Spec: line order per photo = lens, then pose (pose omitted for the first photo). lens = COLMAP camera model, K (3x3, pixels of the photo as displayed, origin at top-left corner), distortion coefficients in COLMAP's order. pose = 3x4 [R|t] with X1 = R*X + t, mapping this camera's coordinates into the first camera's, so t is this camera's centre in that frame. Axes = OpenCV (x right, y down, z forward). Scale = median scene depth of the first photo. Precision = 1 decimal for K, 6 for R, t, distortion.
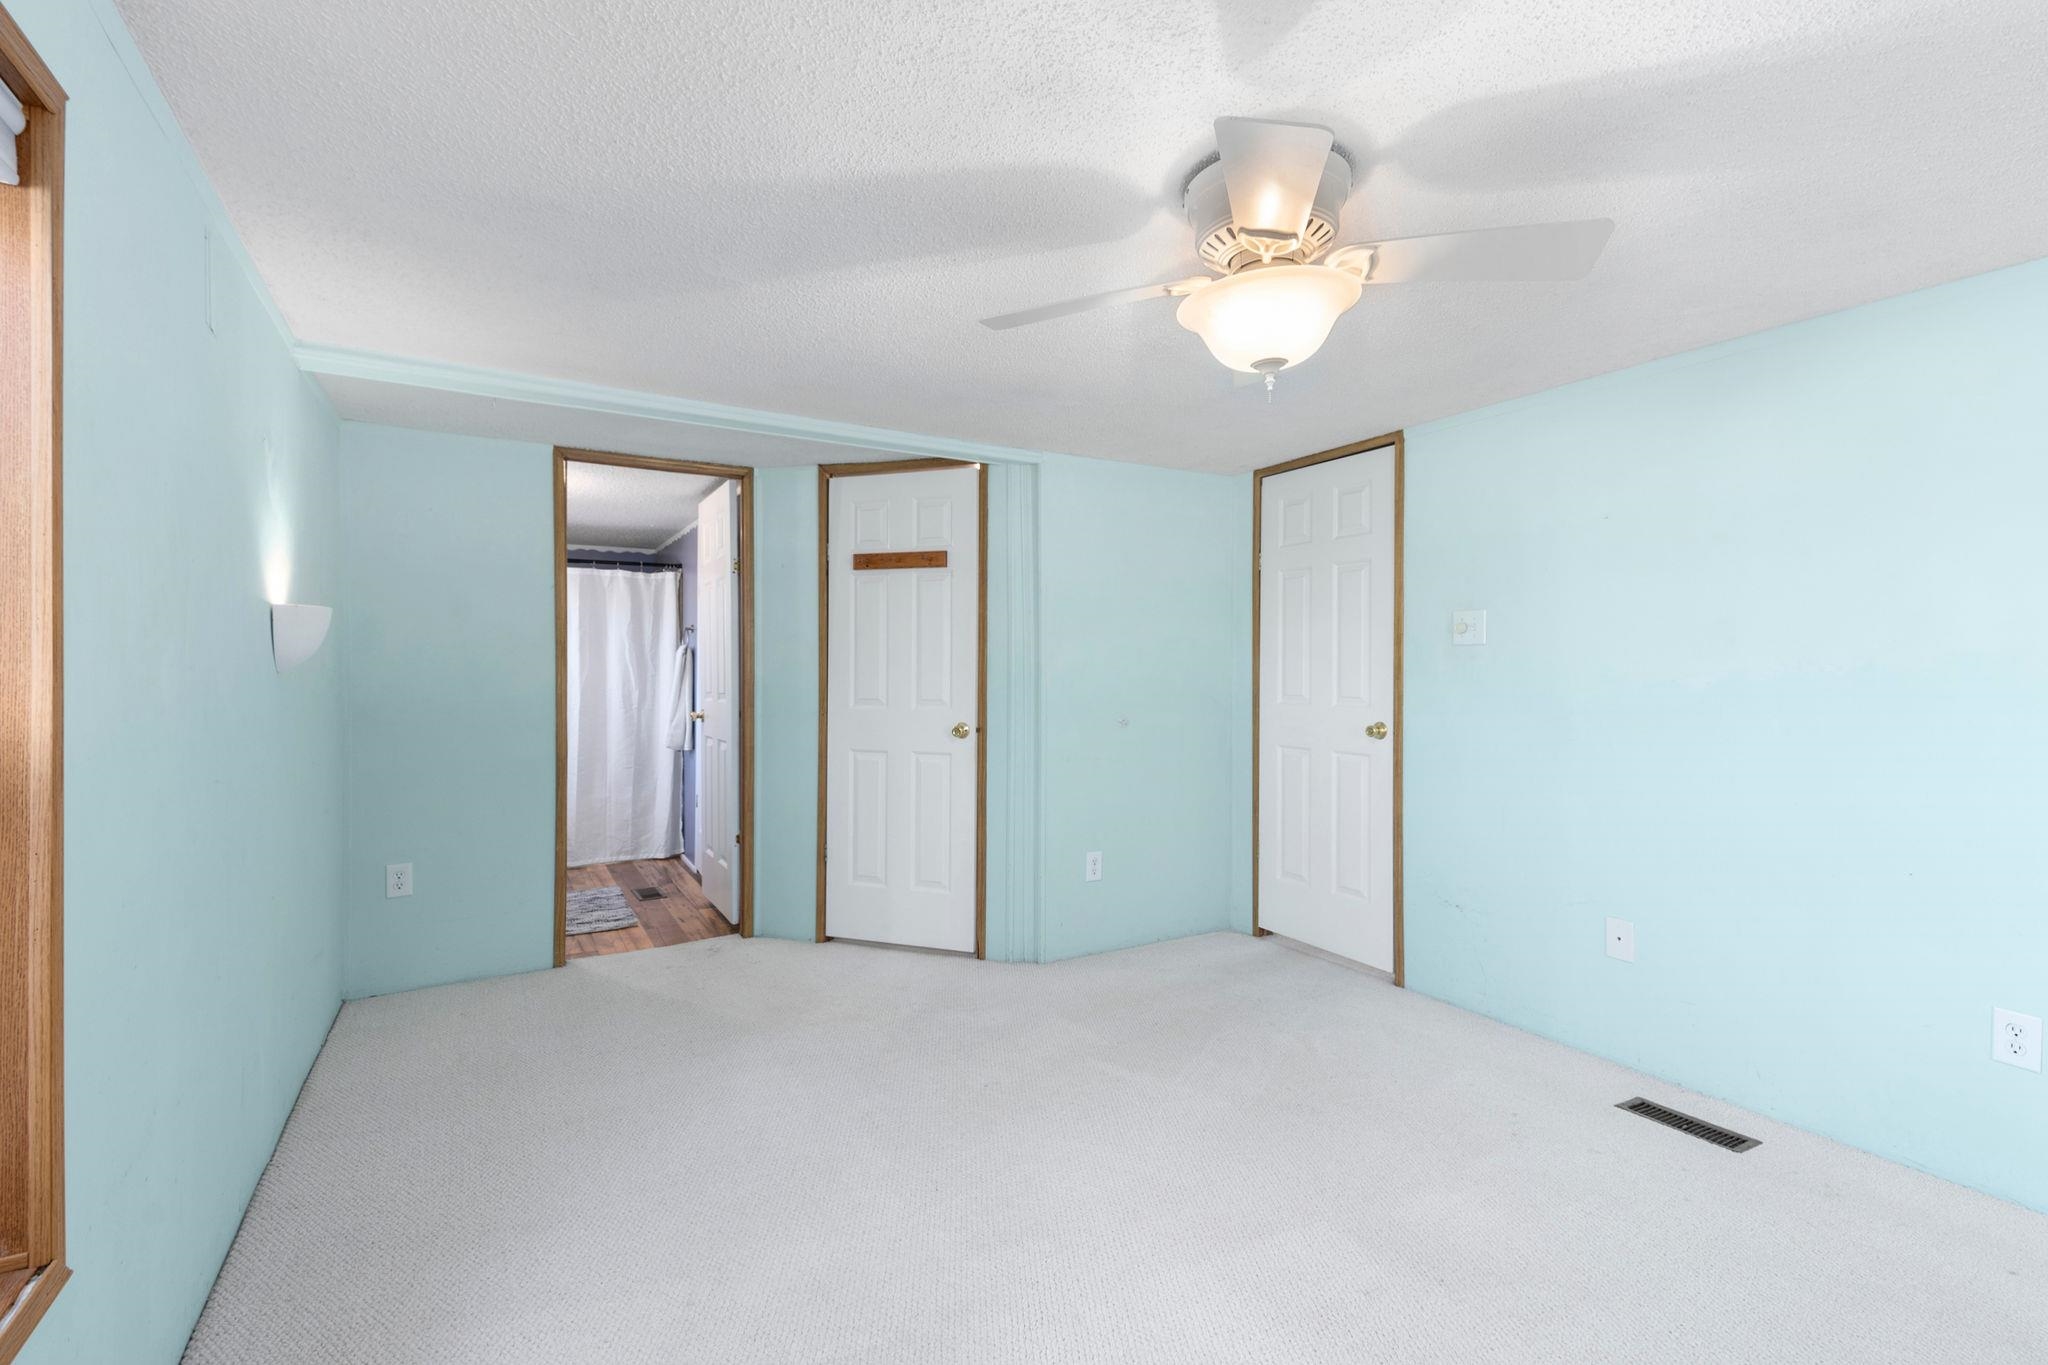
lens RADIAL K [[948.4, 0, 1009.8], [0, 948.4, 678.6], [0, 0, 1]] dist [-0.007808, 0.000776]
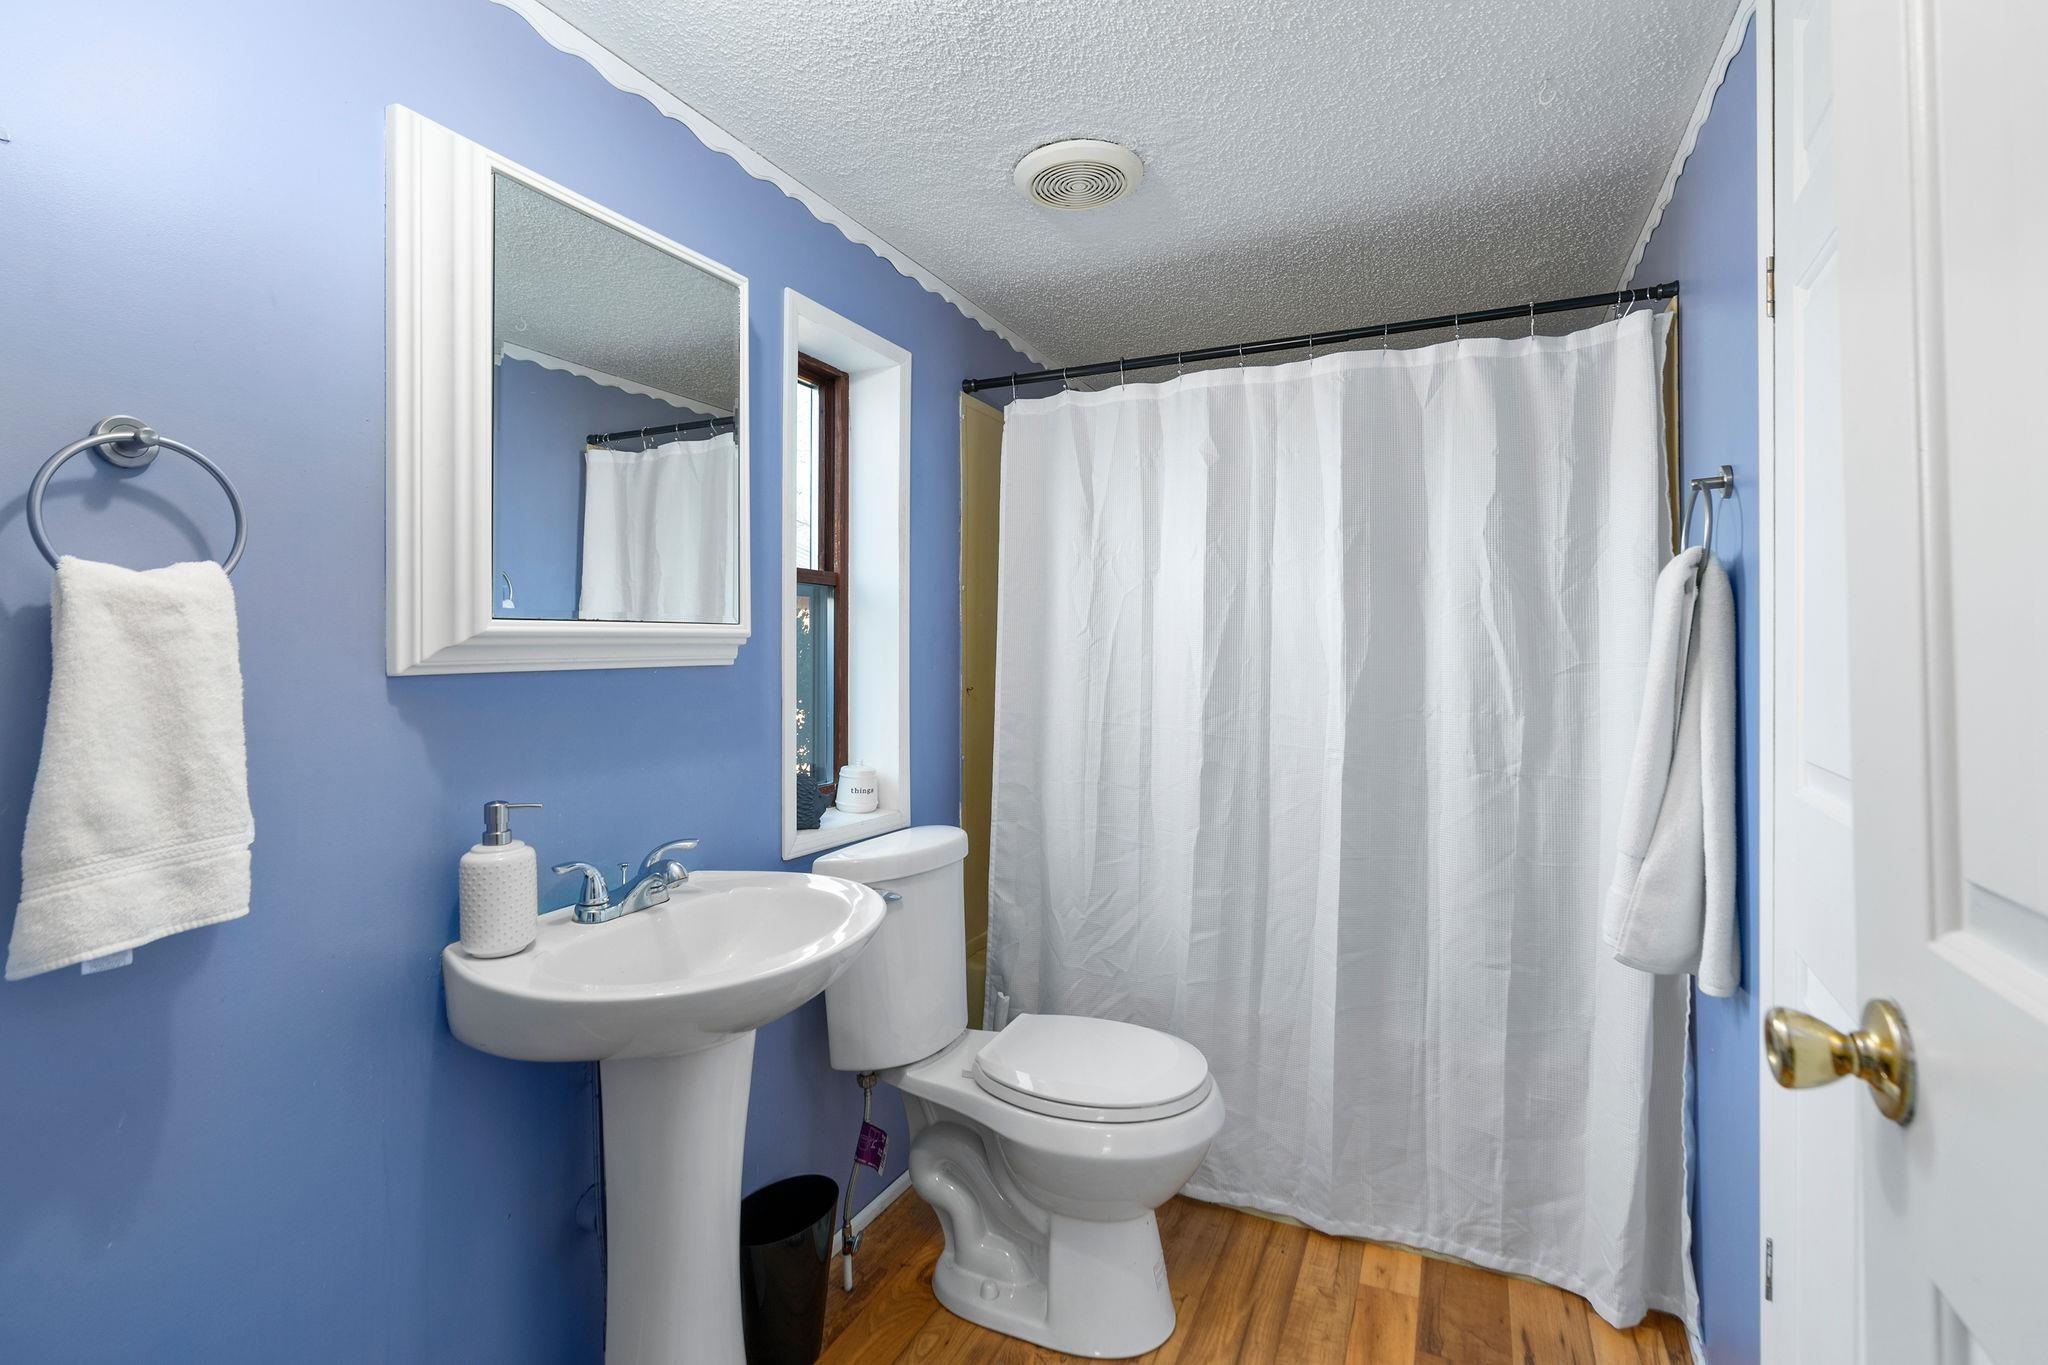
lens RADIAL K [[948.4, 0, 1061.0], [0, 948.4, 624.9], [0, 0, 1]] dist [-0.007808, 0.000776]
pose [[0.607261, -0.014115, -0.794377, -0.241014], [0.006212, 0.999896, -0.013018, -0.014291], [0.794478, 0.002971, 0.607286, 0.699058]]
